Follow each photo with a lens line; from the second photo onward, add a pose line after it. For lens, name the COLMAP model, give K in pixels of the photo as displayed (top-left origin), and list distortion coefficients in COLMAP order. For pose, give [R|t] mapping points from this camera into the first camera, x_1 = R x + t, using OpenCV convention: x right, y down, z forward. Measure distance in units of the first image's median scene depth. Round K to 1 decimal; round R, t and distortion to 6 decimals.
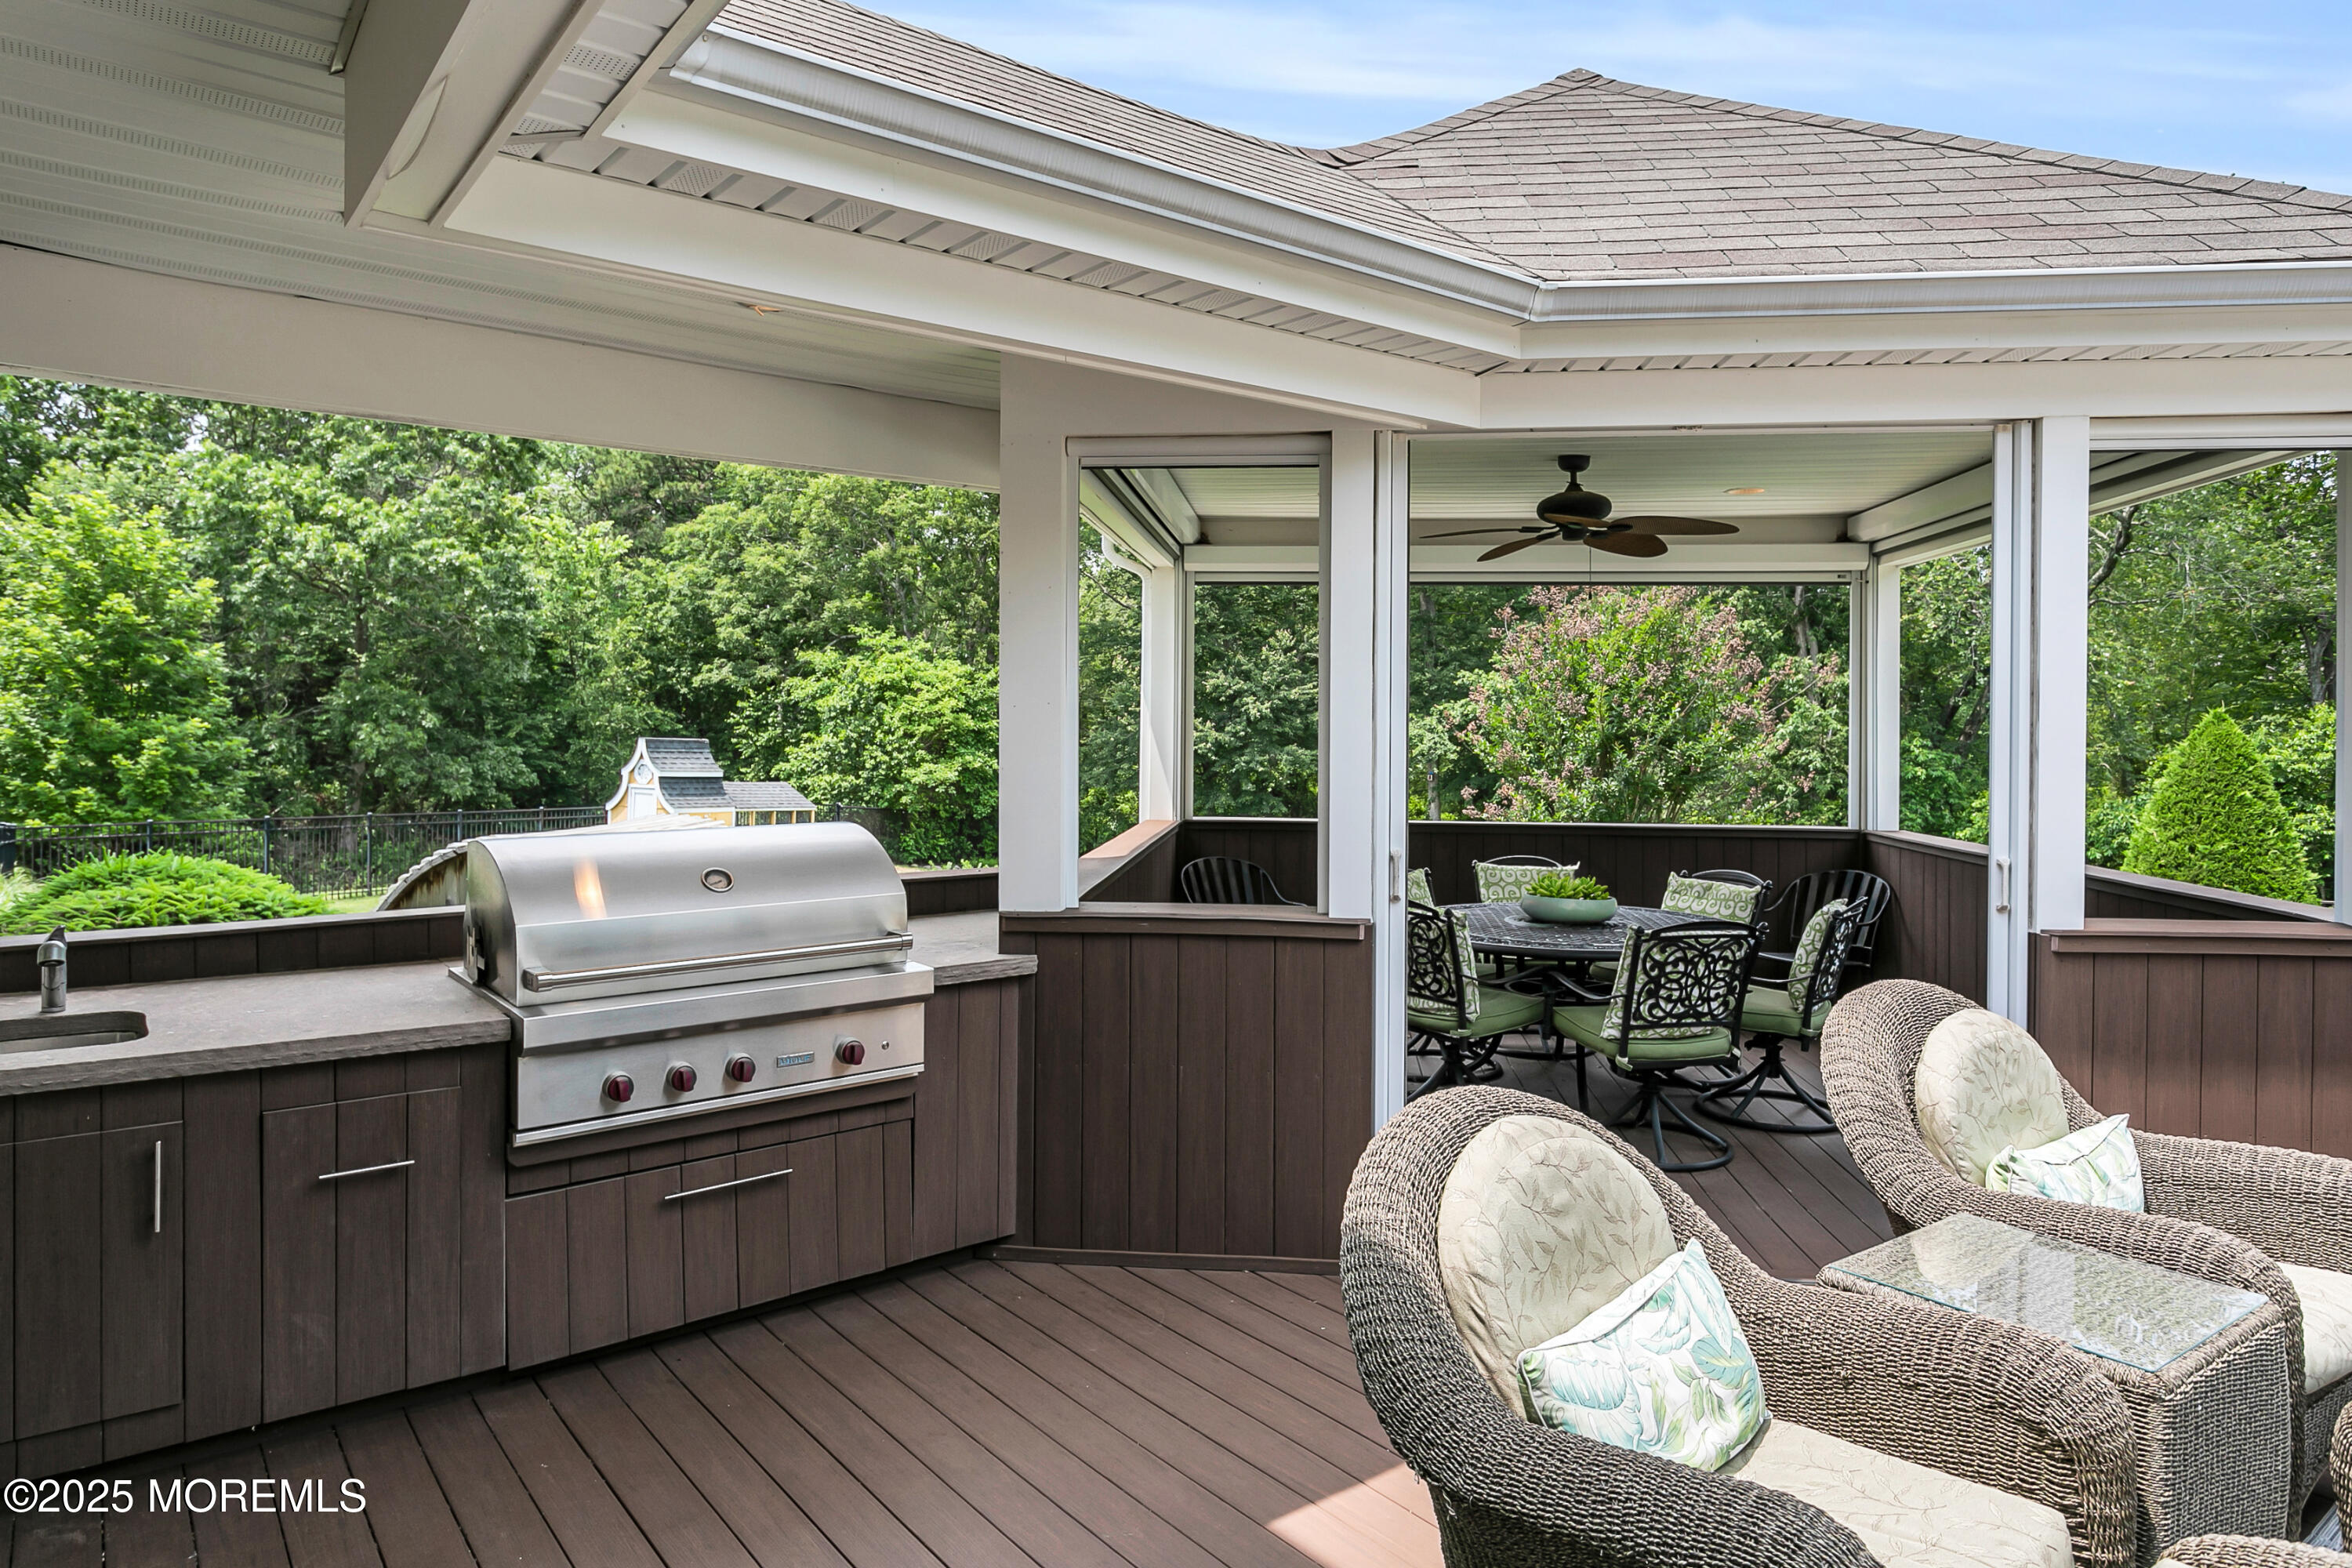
lens RADIAL K [[1440.9, 0, 1158.5], [0, 1440.9, 721.1], [0, 0, 1]] dist [-0.002236, 0.001861]
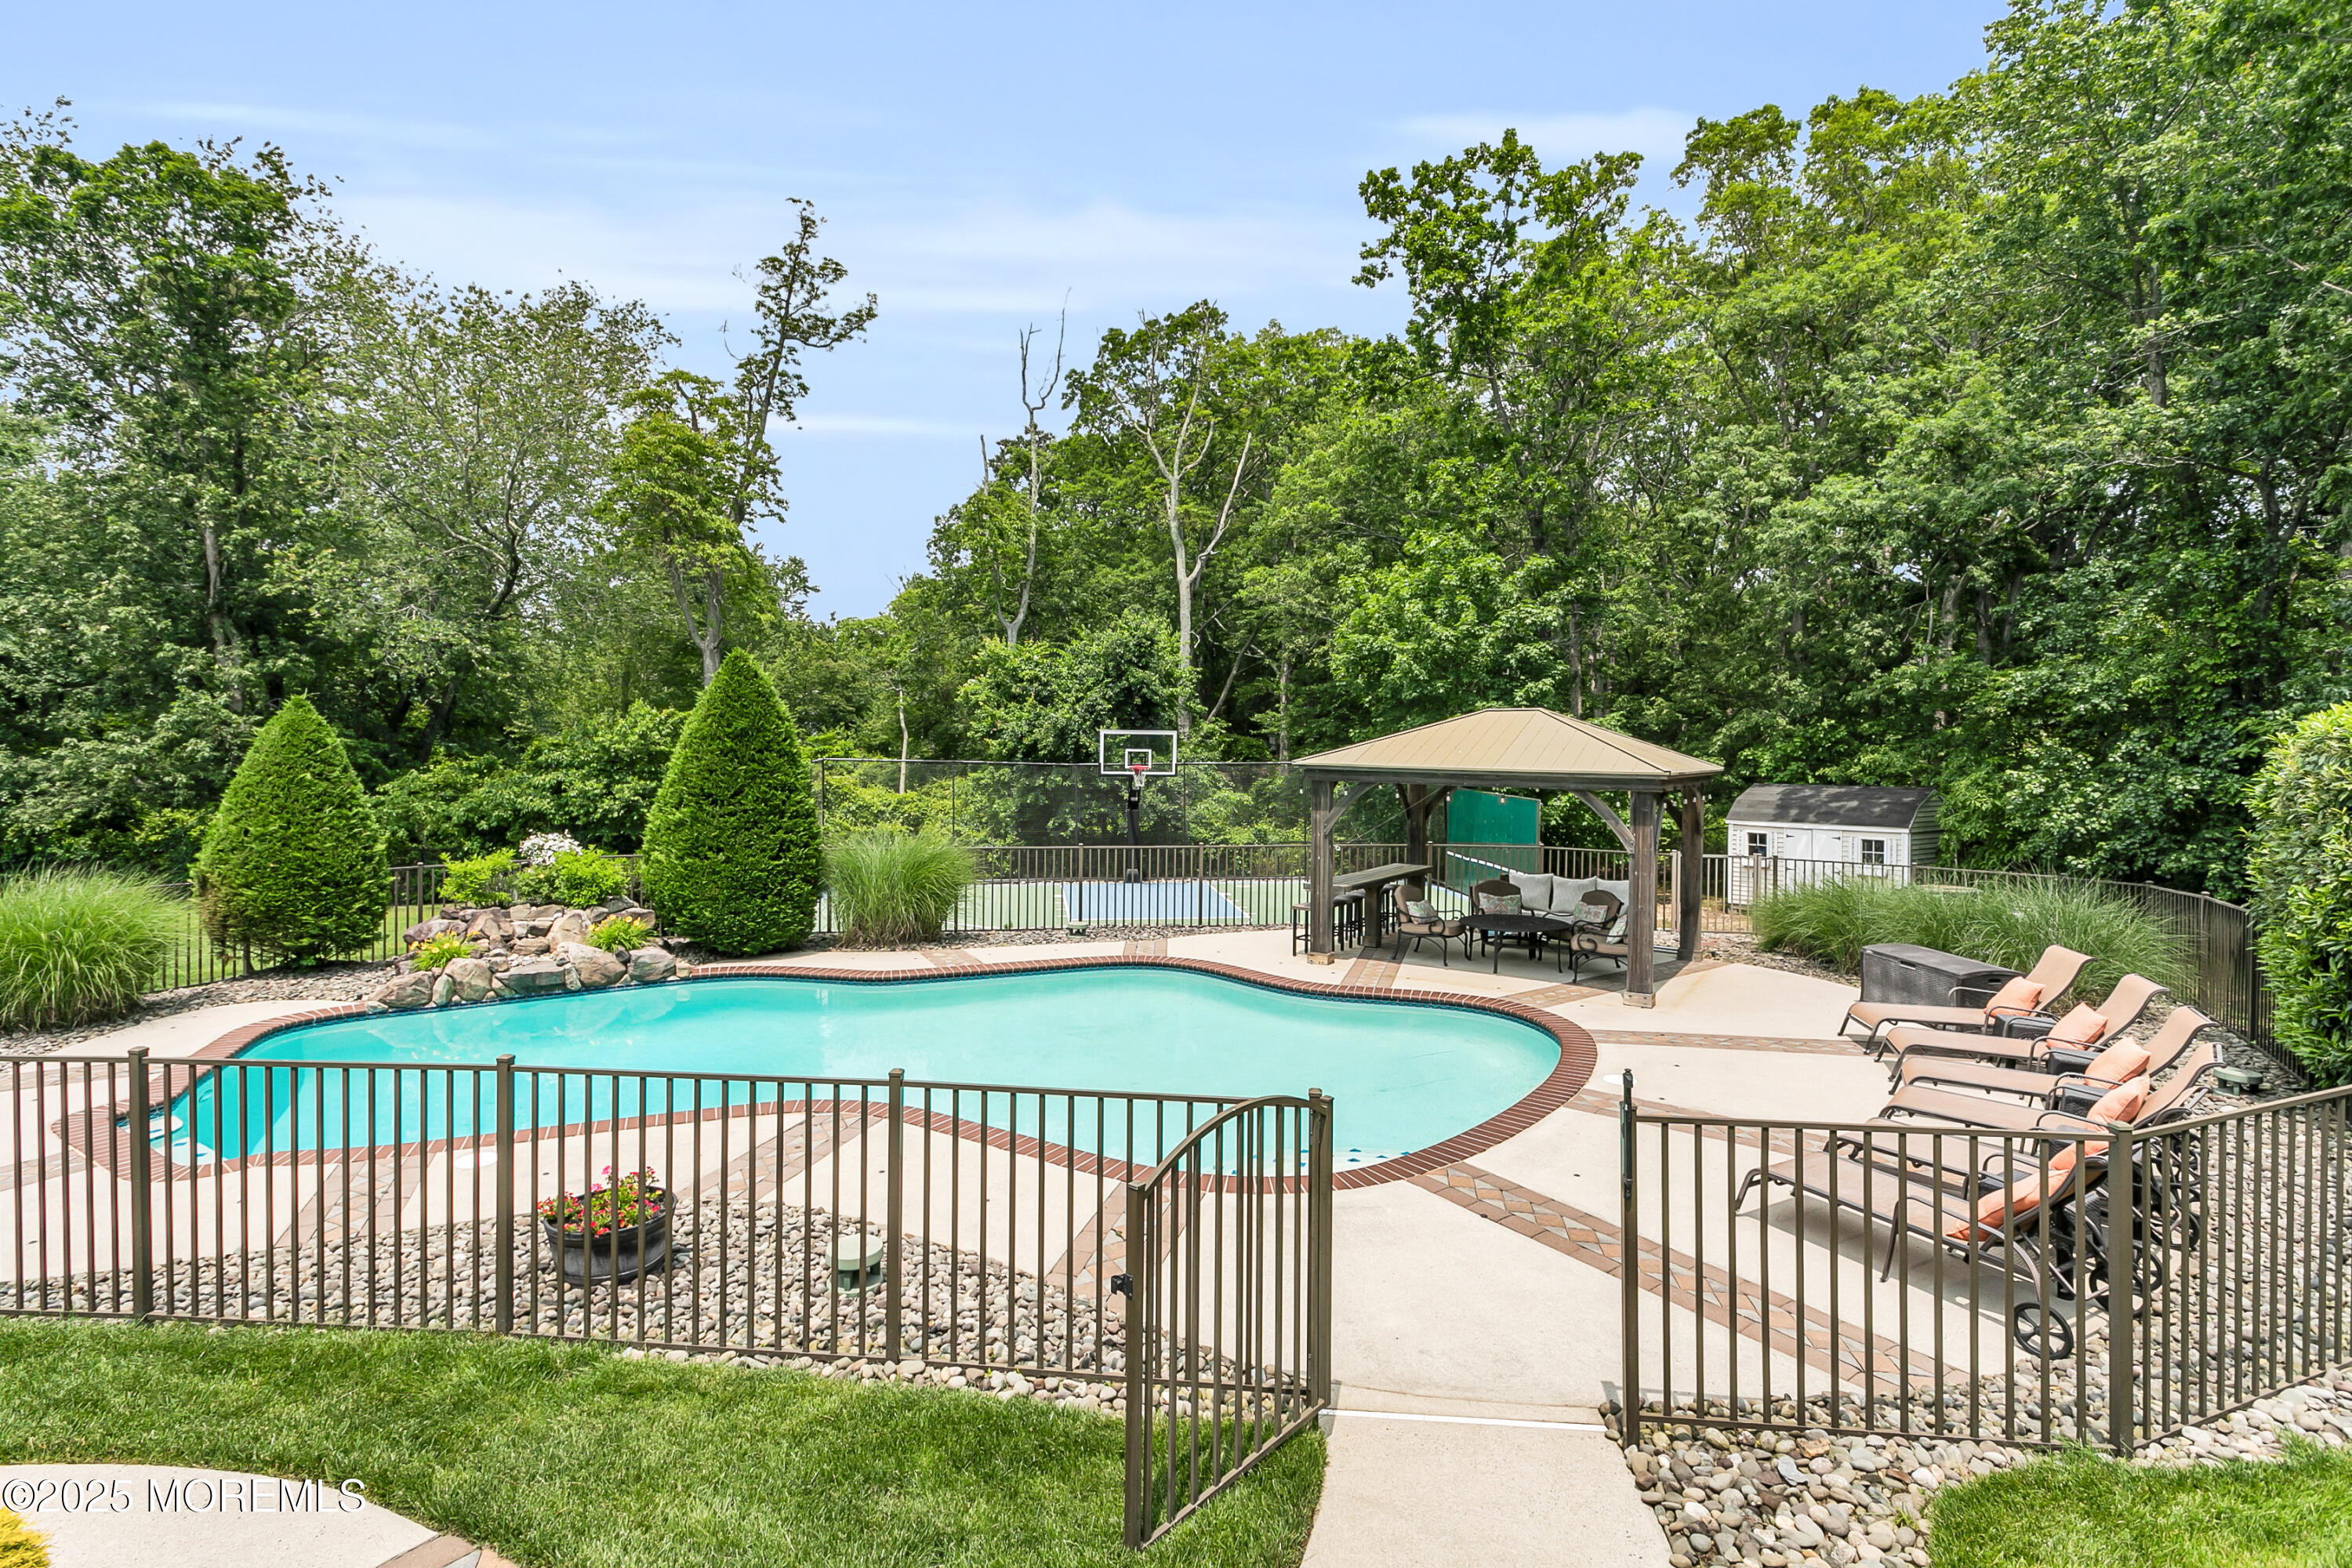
lens RADIAL K [[1152.2, 0, 1161.2], [0, 1152.2, 747.7], [0, 0, 1]] dist [-0.000864, 0.001755]
pose [[0.579334, -0.020478, 0.814833, 0.197467], [-0.000276, 0.999679, 0.025320, 0.003730], [-0.815090, -0.014894, 0.579143, -0.001771]]
